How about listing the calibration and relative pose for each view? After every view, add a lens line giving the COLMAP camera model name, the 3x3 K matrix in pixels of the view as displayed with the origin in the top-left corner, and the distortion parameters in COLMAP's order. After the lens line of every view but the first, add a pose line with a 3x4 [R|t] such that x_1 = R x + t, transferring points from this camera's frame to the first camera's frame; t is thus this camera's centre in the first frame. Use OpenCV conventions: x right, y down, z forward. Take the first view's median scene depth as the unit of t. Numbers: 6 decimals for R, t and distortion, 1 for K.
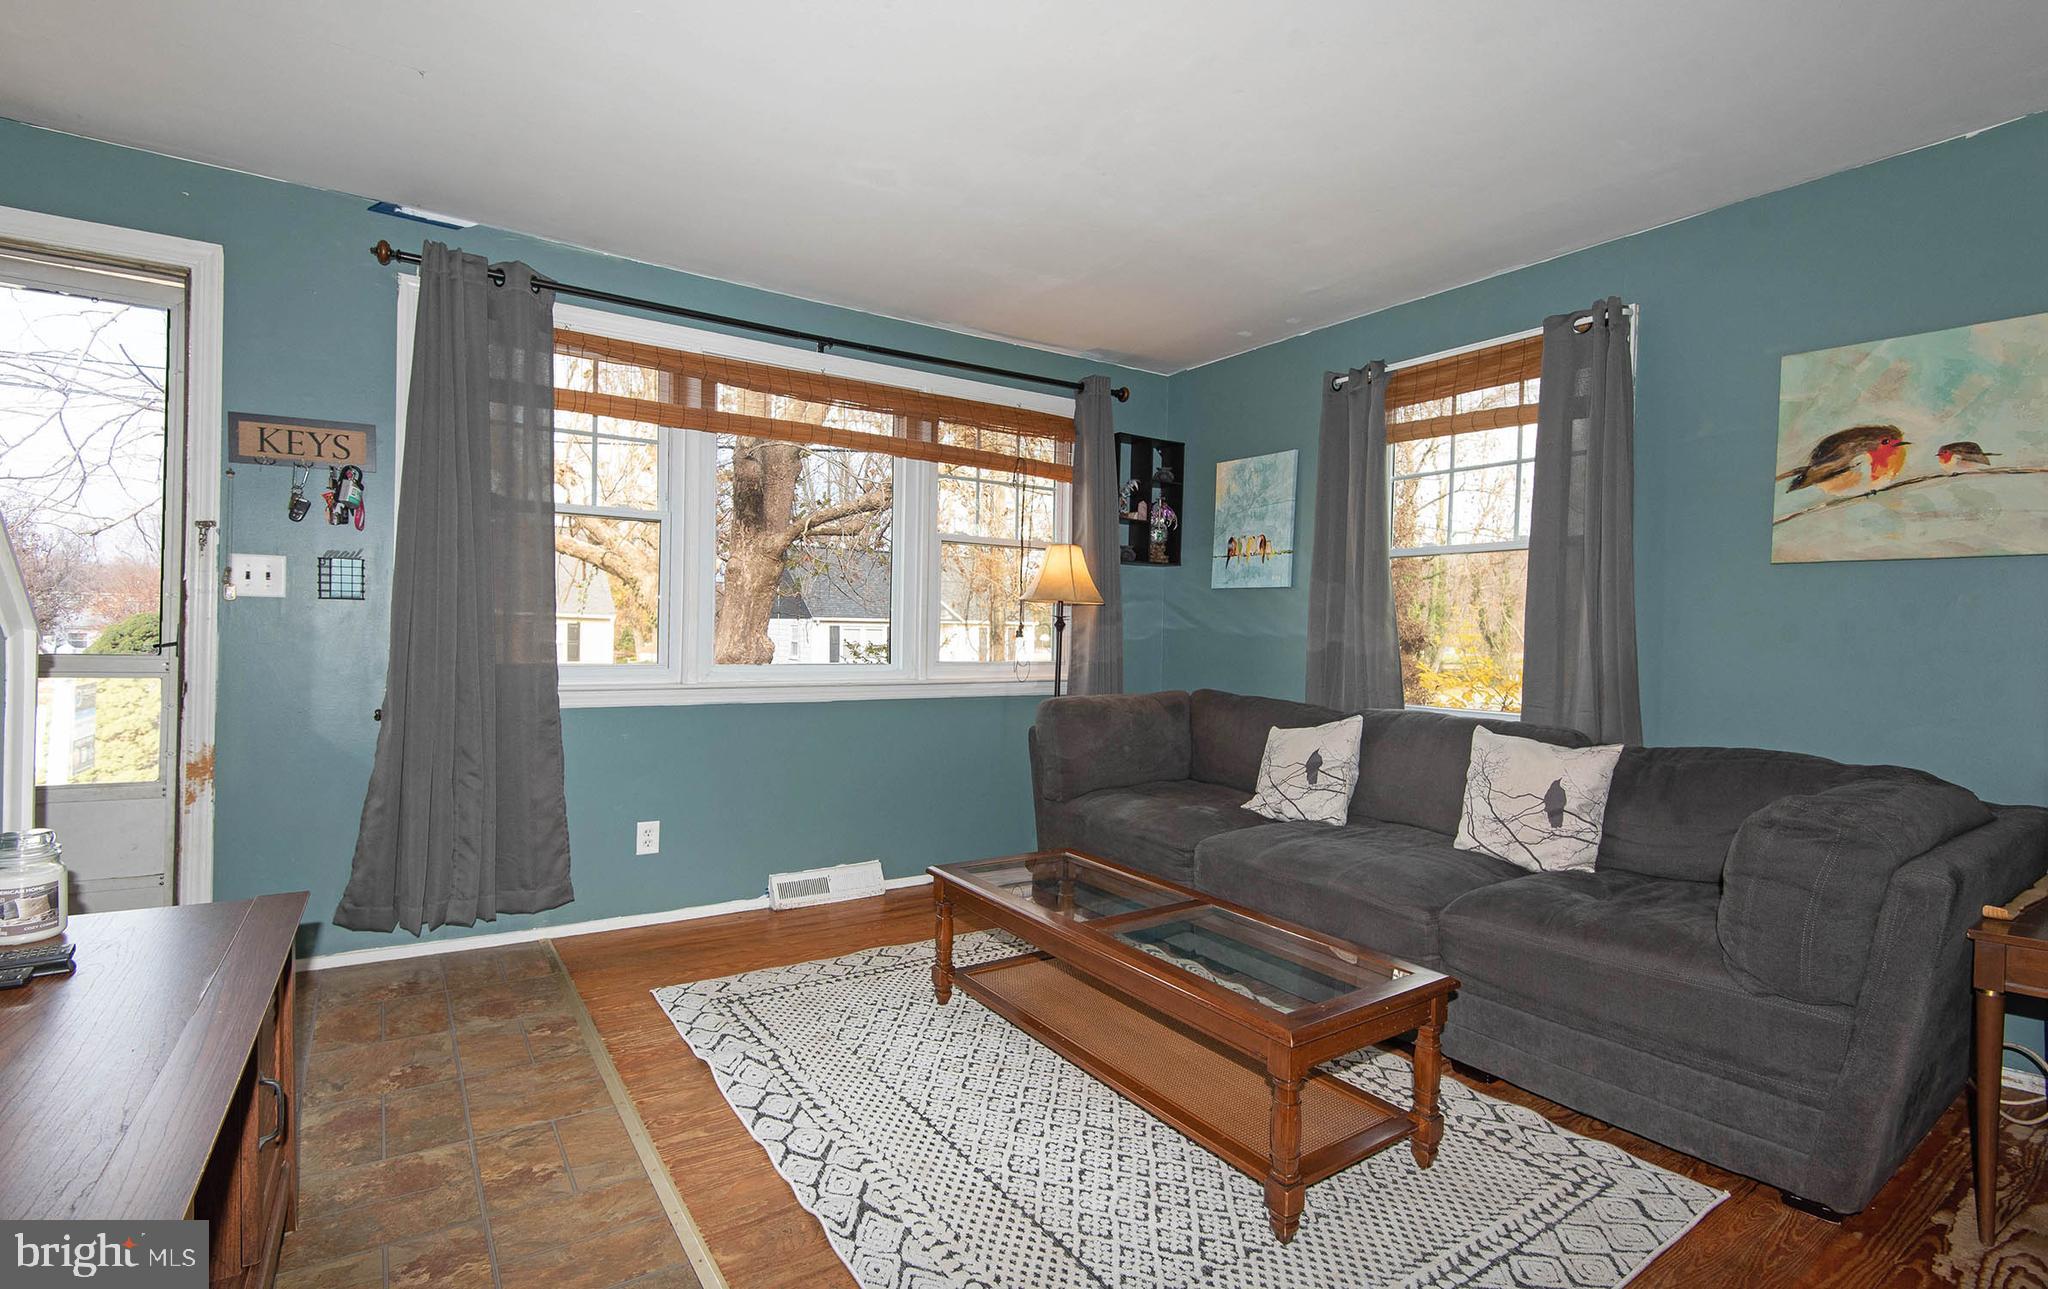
lens RADIAL K [[924.2, 0, 1025.7], [0, 924.2, 634.4], [0, 0, 1]] dist [-0.004377, -0.000605]
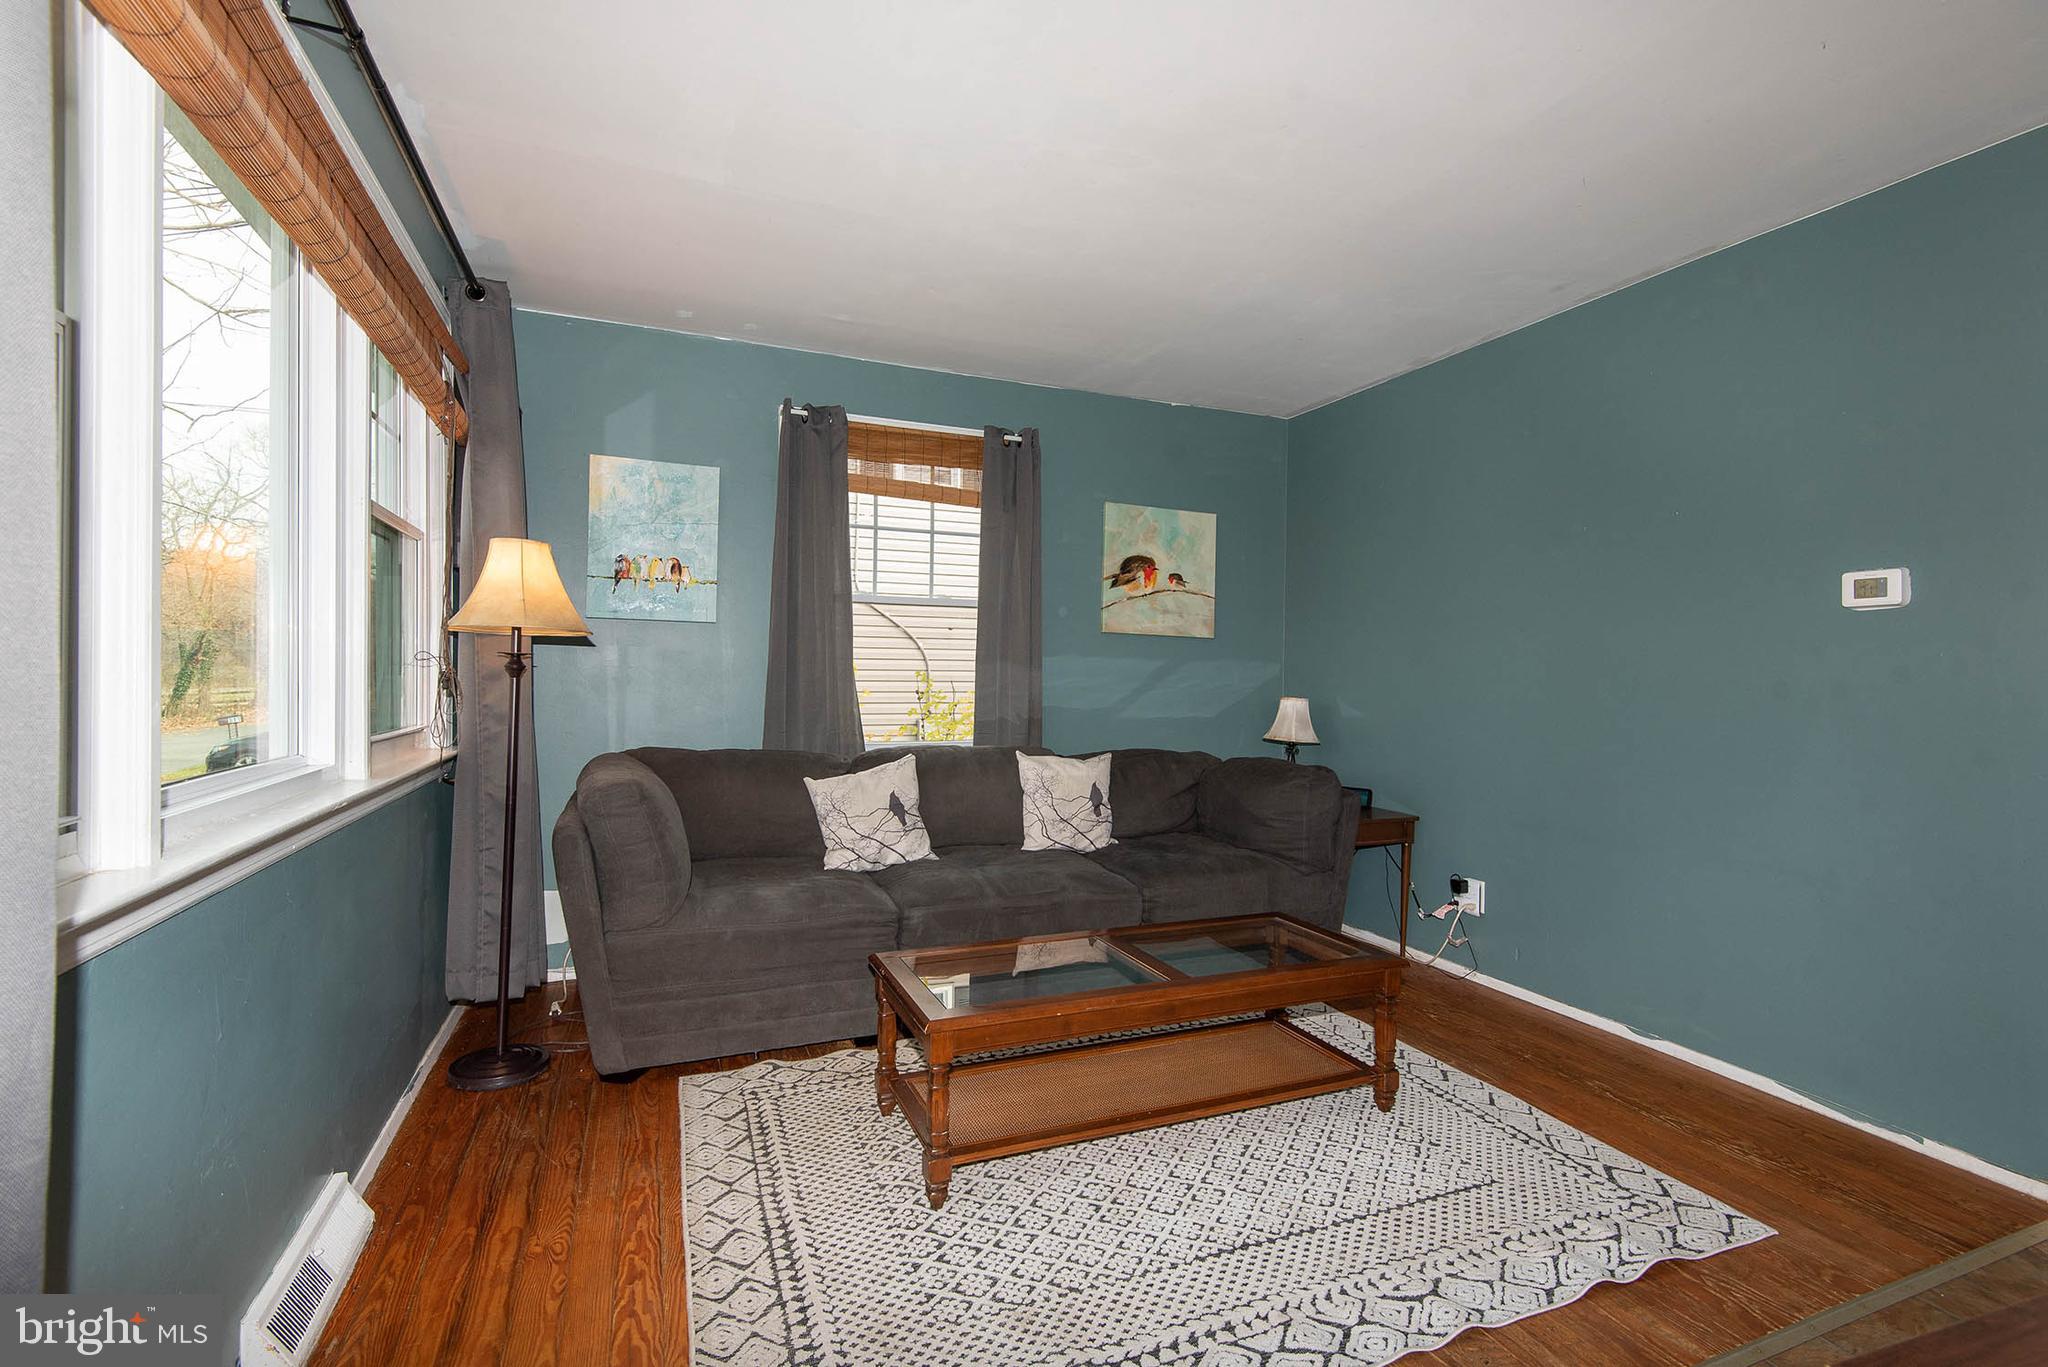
lens RADIAL K [[927.4, 0, 1027.8], [0, 927.4, 686.5], [0, 0, 1]] dist [0.011329, -0.000070]
pose [[0.203614, -0.017183, 0.978900, -0.796767], [-0.000706, 0.999843, 0.017697, -0.011925], [-0.979051, -0.004294, 0.203570, 0.818775]]
